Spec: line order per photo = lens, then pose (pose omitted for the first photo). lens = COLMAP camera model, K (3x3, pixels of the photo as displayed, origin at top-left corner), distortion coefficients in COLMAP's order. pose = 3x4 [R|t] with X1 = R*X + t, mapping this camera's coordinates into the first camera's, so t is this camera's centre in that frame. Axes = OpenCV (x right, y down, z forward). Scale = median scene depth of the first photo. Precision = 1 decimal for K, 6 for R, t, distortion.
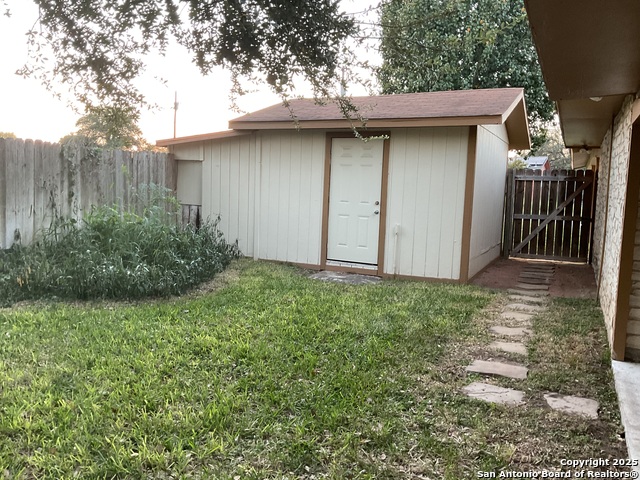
lens RADIAL K [[533.1, 0, 320.0], [0, 533.1, 240.0], [0, 0, 1]] dist [0.116908, -0.217237]
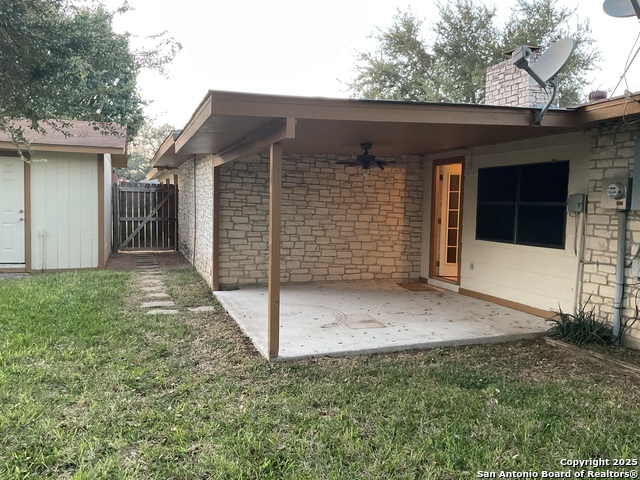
lens RADIAL K [[533.1, 0, 320.0], [0, 533.1, 240.0], [0, 0, 1]] dist [0.116908, -0.217237]
pose [[0.712298, -0.065326, 0.698830, -0.265705], [0.071270, 0.997245, 0.020578, 0.017137], [-0.698249, 0.035148, 0.714992, -0.329000]]
